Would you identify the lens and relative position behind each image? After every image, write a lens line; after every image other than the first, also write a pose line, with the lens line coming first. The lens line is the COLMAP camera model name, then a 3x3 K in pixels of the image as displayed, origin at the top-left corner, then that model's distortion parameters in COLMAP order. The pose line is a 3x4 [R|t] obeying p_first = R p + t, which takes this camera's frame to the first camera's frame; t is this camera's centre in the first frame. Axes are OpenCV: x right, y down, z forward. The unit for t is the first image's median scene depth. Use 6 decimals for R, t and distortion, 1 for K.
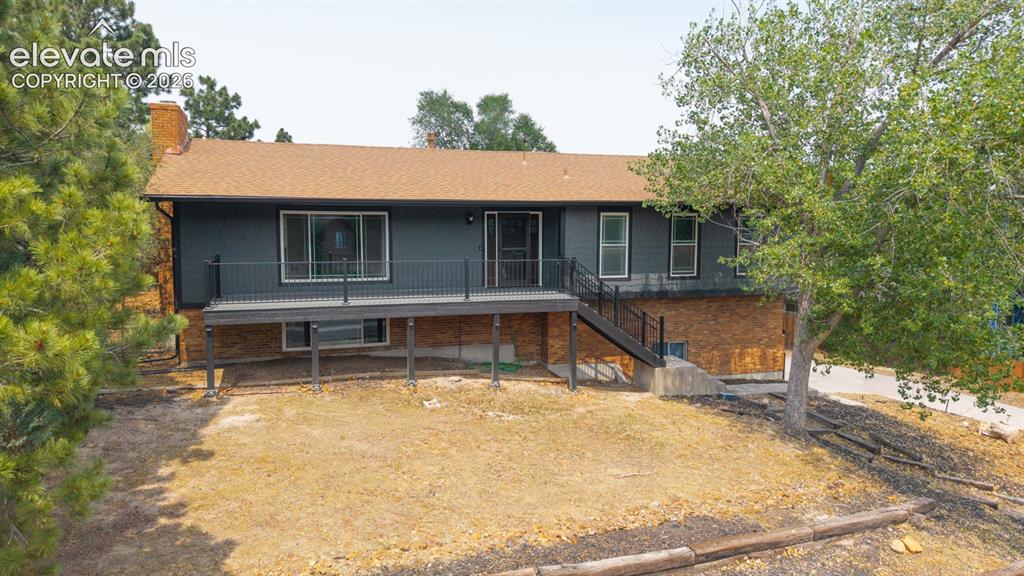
lens RADIAL K [[686.0, 0, 516.8], [0, 686.0, 274.6], [0, 0, 1]] dist [0.029591, -0.062022]
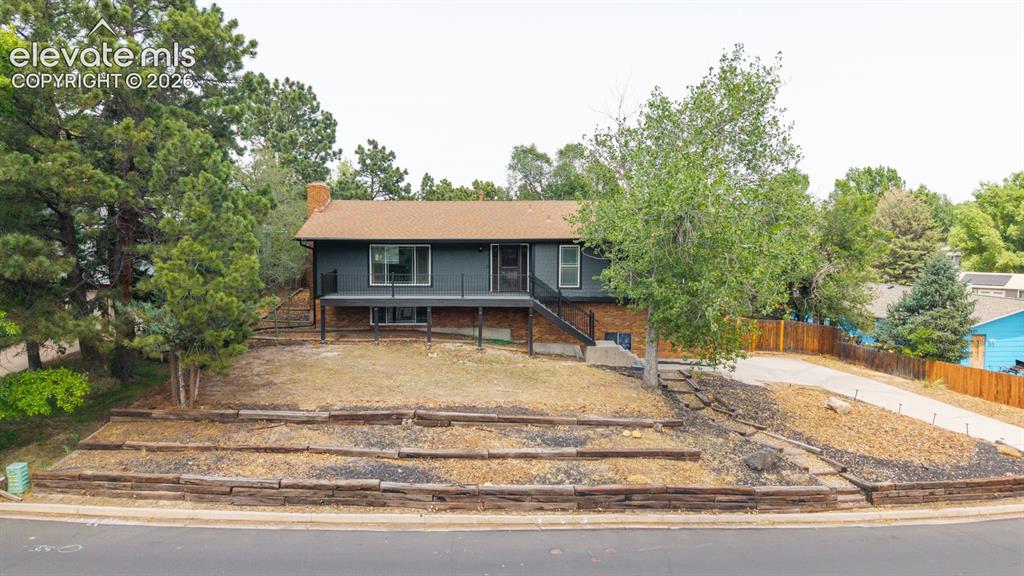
lens RADIAL K [[699.9, 0, 489.5], [0, 699.9, 284.9], [0, 0, 1]] dist [0.010565, -0.003783]
pose [[0.946065, 0.021301, -0.323276, 0.493983], [-0.021798, 0.999760, 0.002083, -0.000290], [0.323243, 0.005076, 0.946302, -0.552784]]
